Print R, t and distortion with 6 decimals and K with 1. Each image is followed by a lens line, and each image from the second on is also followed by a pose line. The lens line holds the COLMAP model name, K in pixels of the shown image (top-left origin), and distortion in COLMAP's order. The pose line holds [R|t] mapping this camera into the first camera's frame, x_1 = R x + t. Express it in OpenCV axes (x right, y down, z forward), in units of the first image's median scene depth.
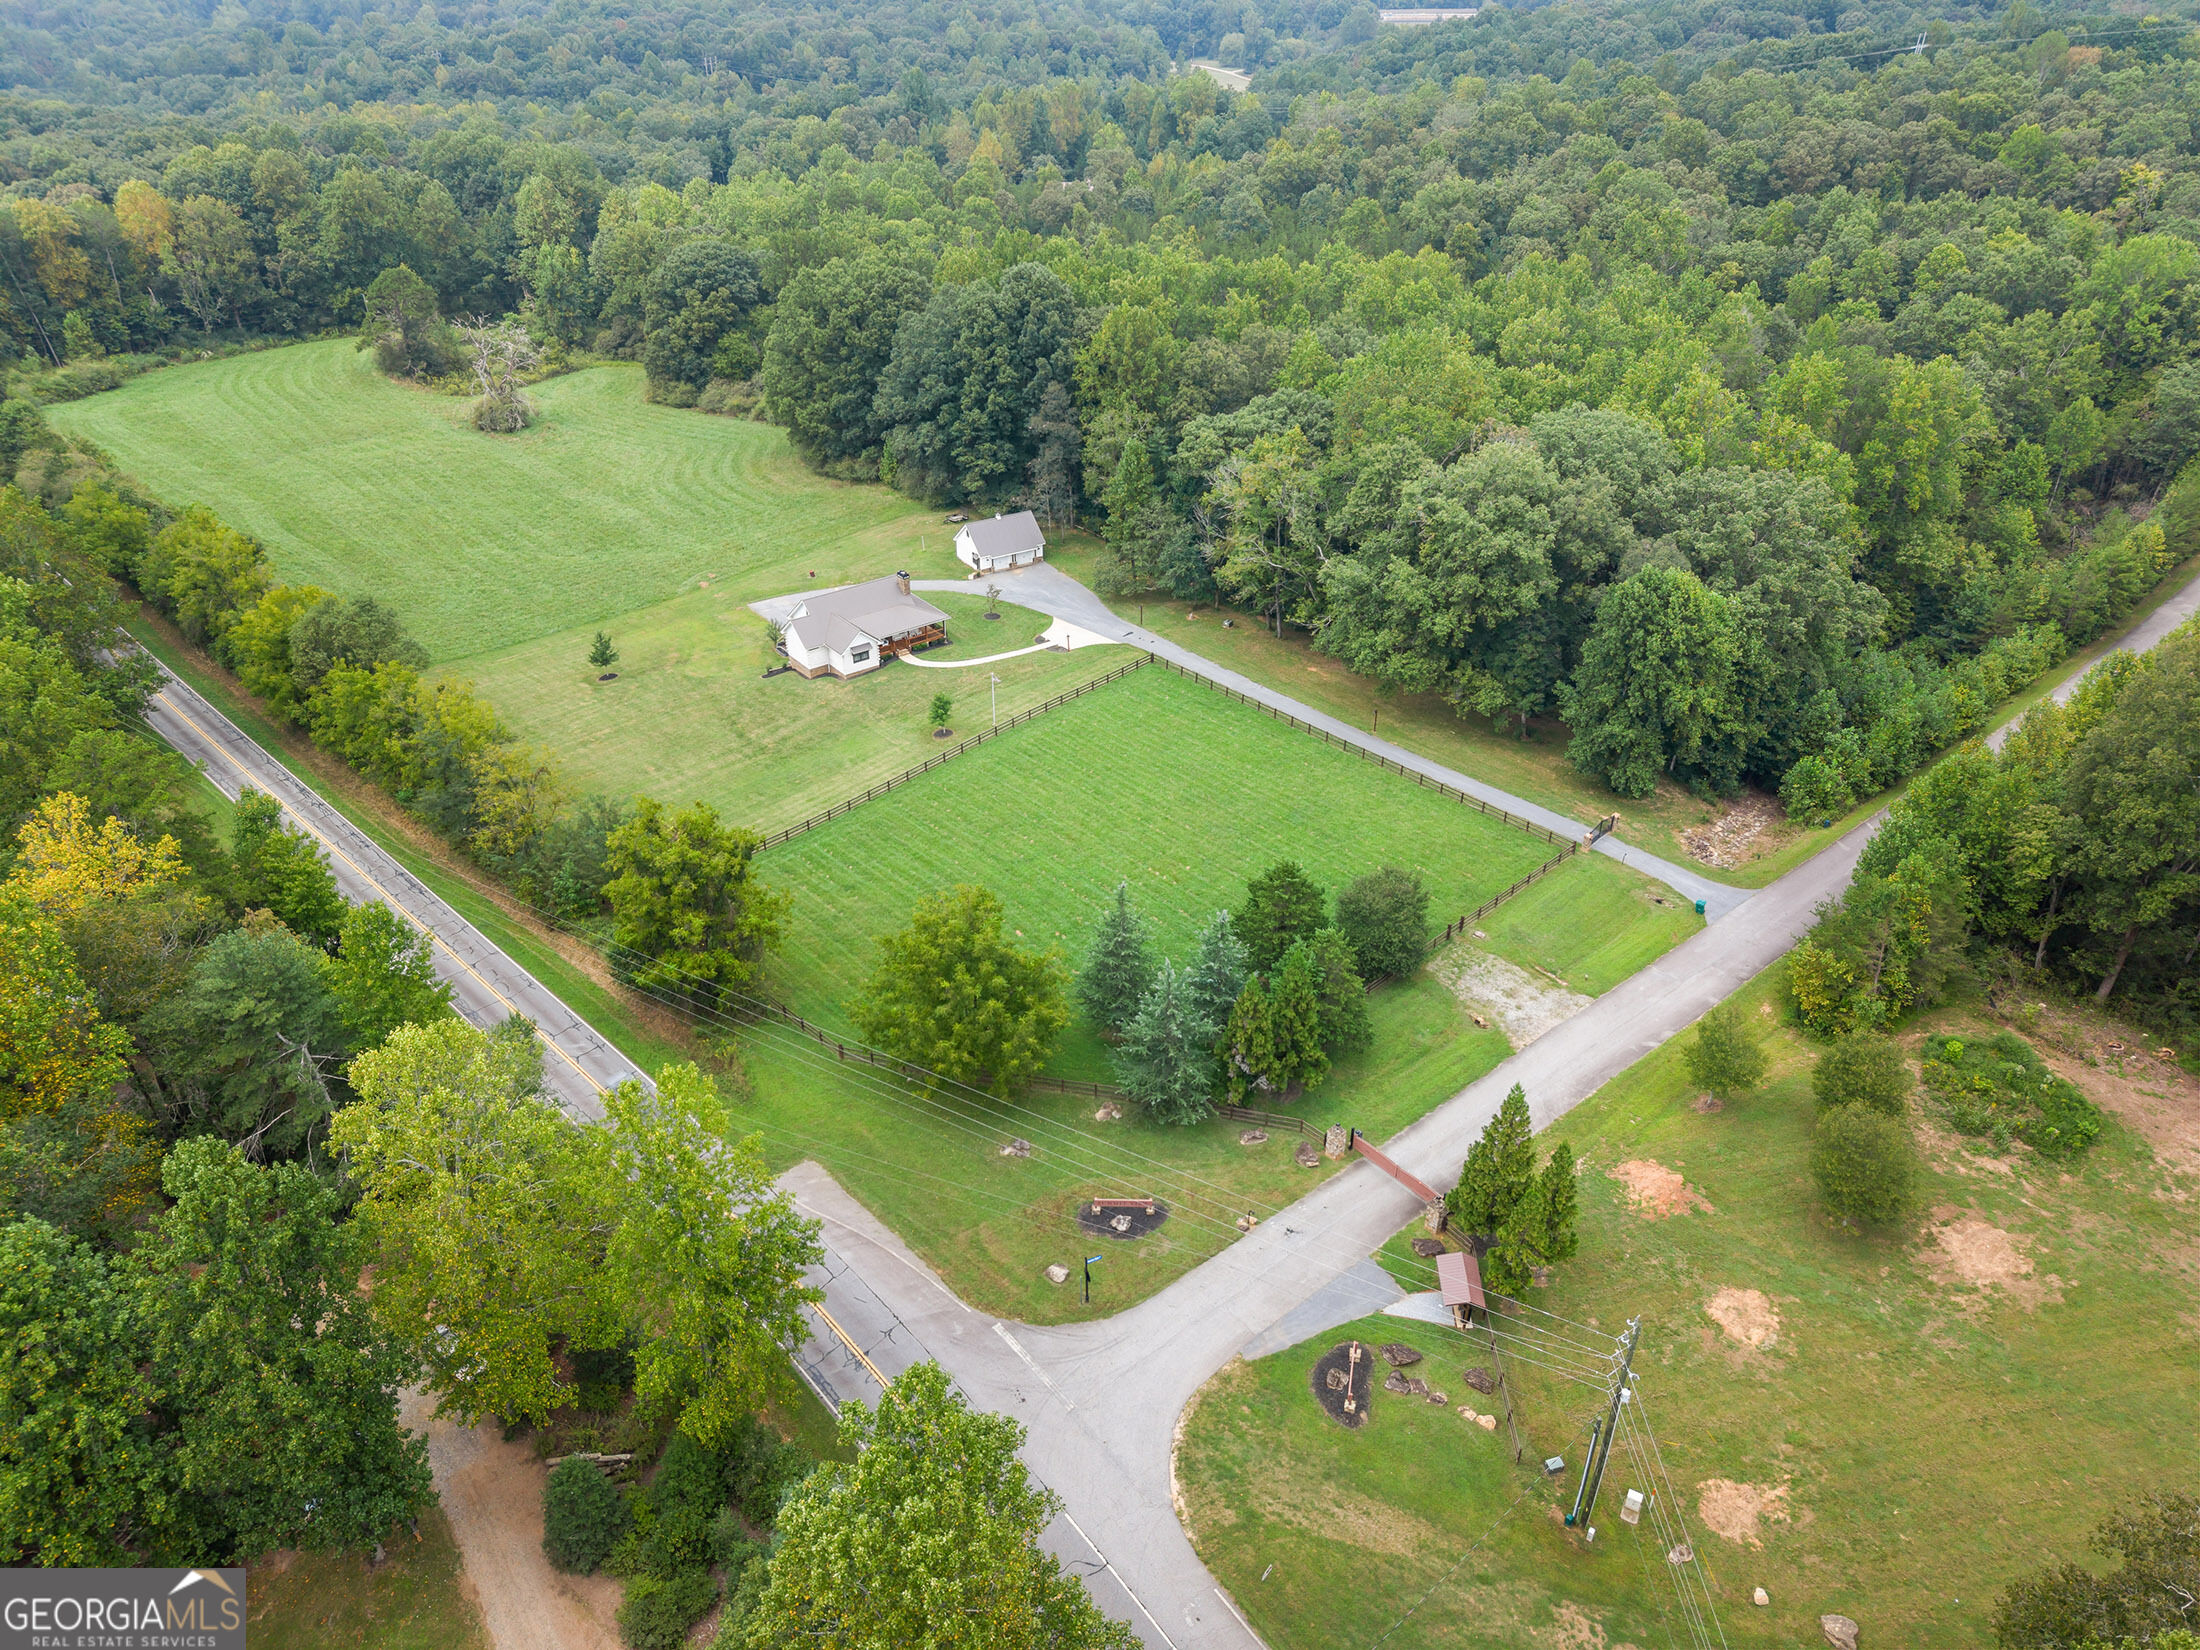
lens RADIAL K [[1502.1, 0, 1111.4], [0, 1502.1, 837.0], [0, 0, 1]] dist [0.020897, -0.029862]
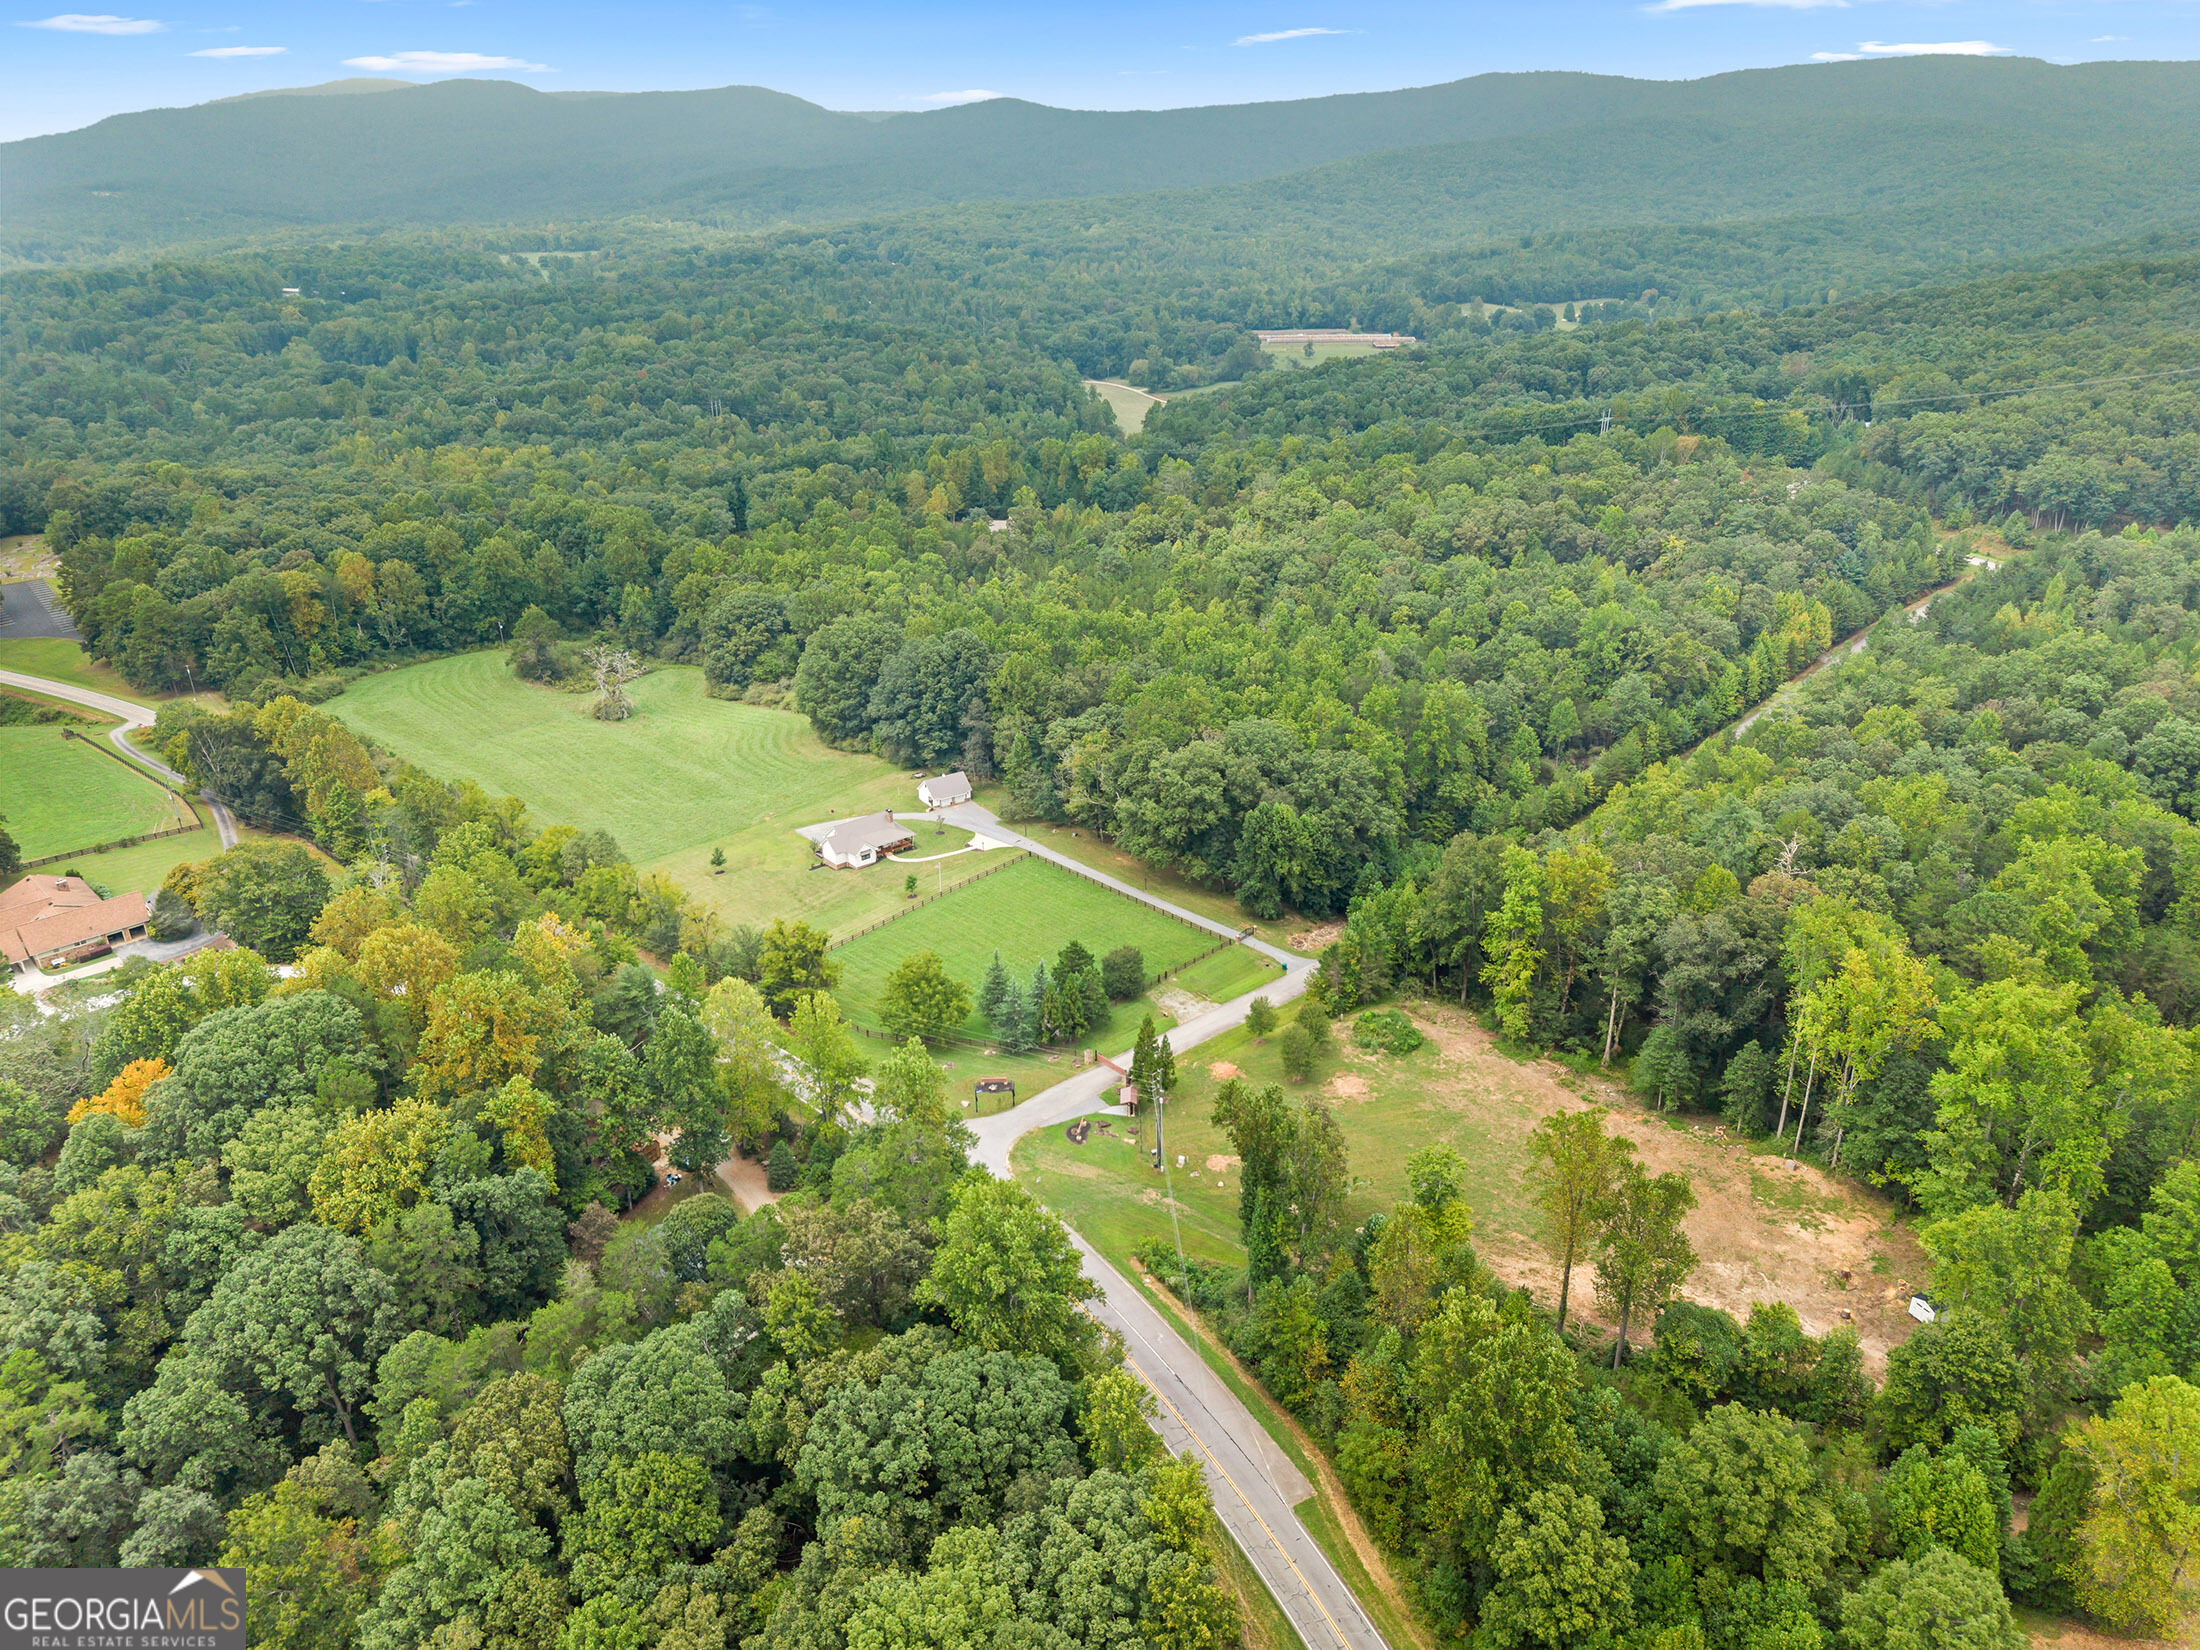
lens RADIAL K [[1456.1, 0, 1130.3], [0, 1456.1, 819.6], [0, 0, 1]] dist [0.133248, -0.127004]
pose [[0.998756, -0.017994, 0.046505, 0.057310], [0.024959, 0.987781, -0.153834, 0.094238], [-0.043169, 0.154803, 0.987002, -0.622714]]
